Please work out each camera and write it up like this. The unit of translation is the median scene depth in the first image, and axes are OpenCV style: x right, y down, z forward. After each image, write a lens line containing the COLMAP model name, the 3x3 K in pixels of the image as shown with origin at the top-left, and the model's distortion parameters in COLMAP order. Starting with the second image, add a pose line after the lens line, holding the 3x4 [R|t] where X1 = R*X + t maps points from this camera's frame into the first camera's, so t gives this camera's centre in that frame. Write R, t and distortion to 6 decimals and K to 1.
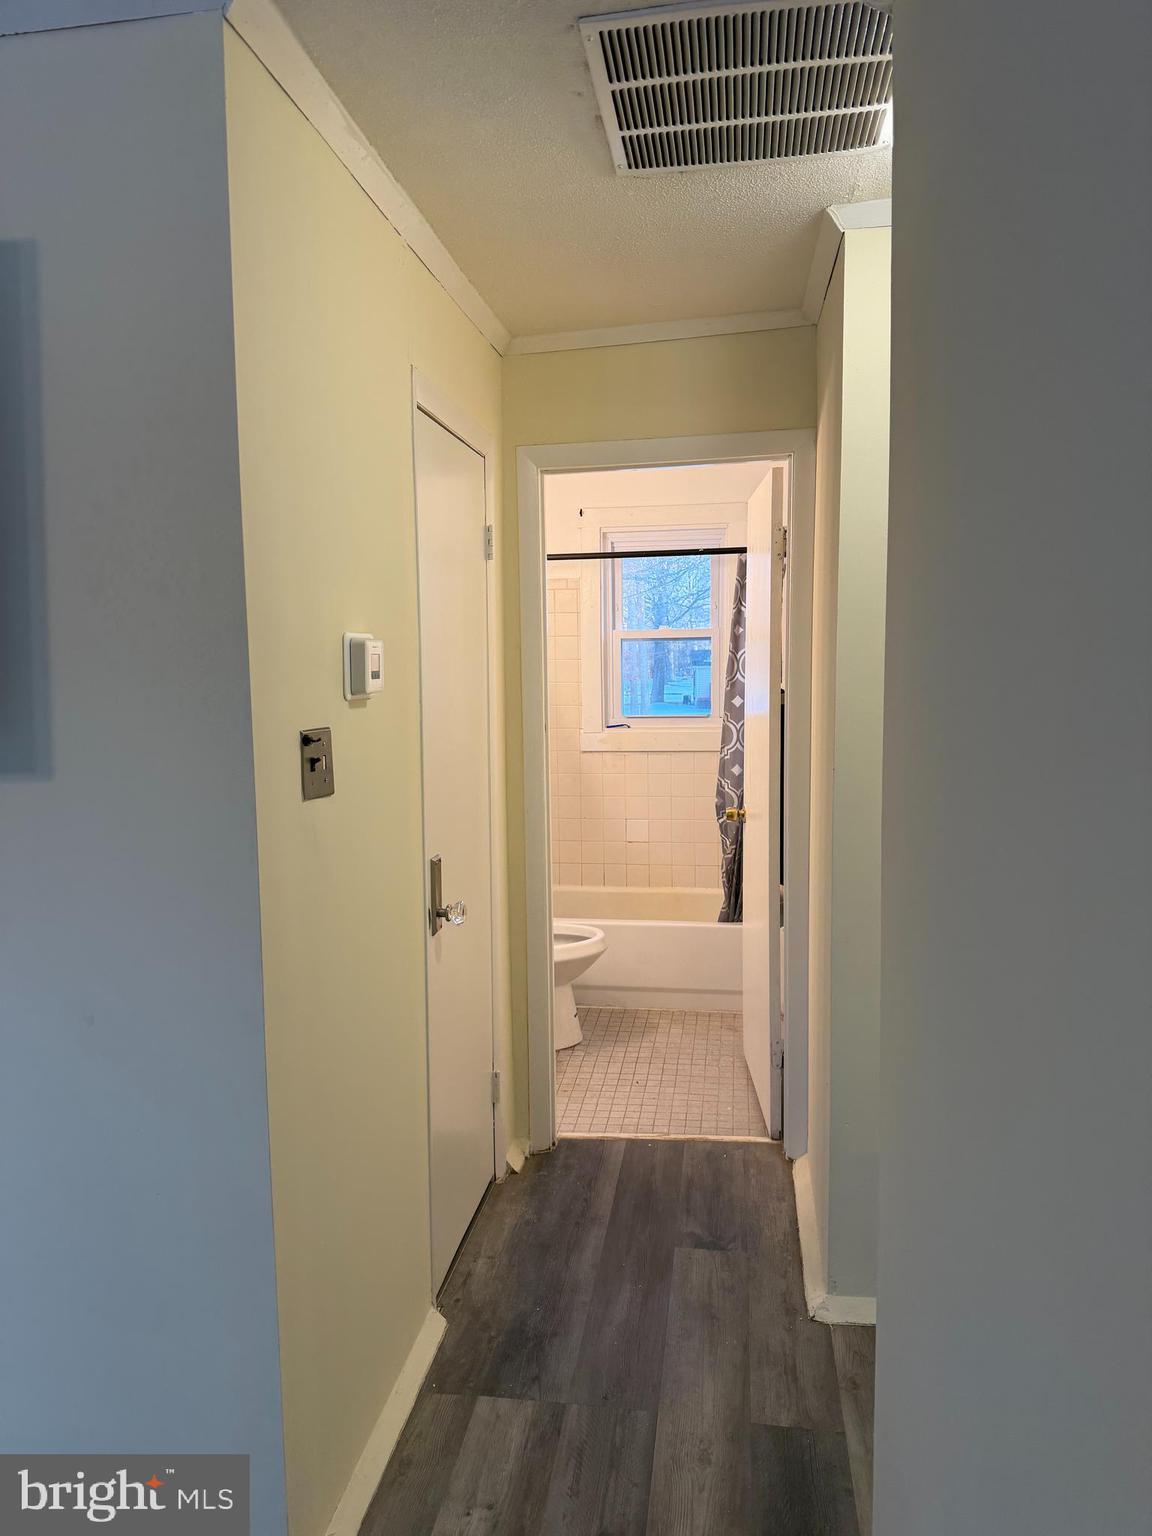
lens RADIAL K [[1091.1, 0, 578.7], [0, 1091.1, 768.3], [0, 0, 1]] dist [0.158871, -0.279887]
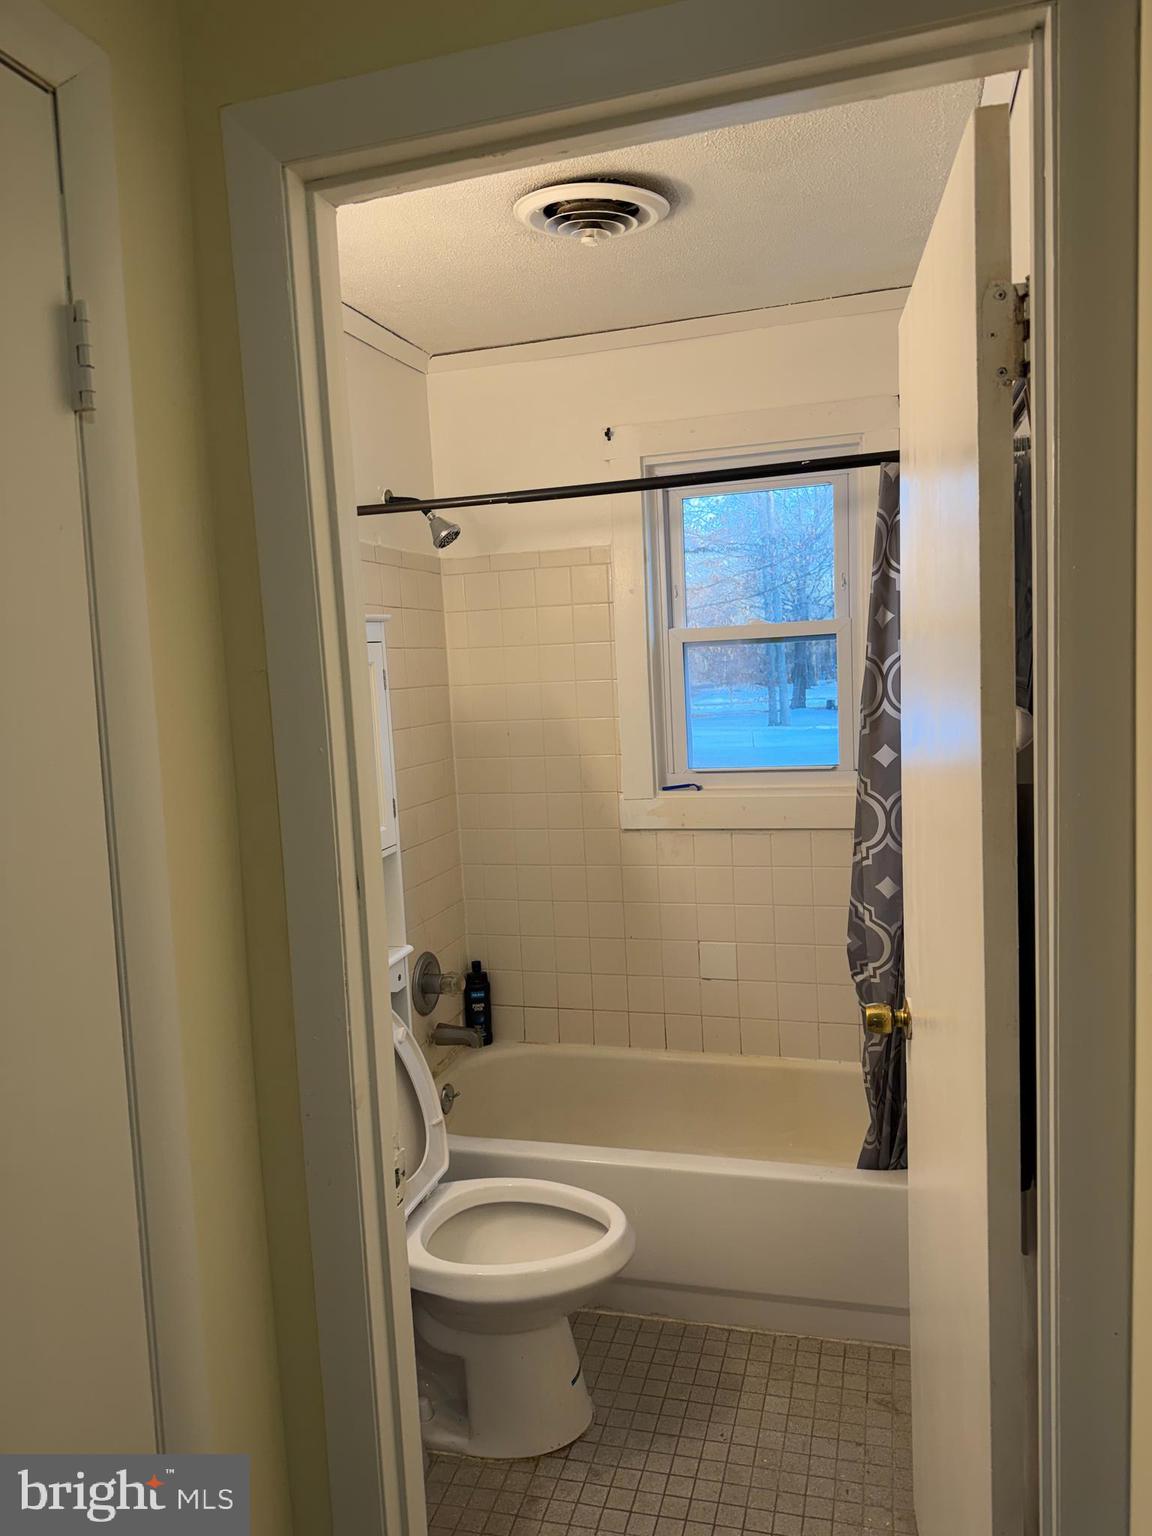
lens RADIAL K [[1091.1, 0, 578.7], [0, 1091.1, 768.3], [0, 0, 1]] dist [0.158871, -0.279887]
pose [[0.991489, -0.019631, -0.128702, 0.067901], [0.018692, 0.999789, -0.008503, -0.052640], [0.128841, 0.006025, 0.991647, 0.462186]]
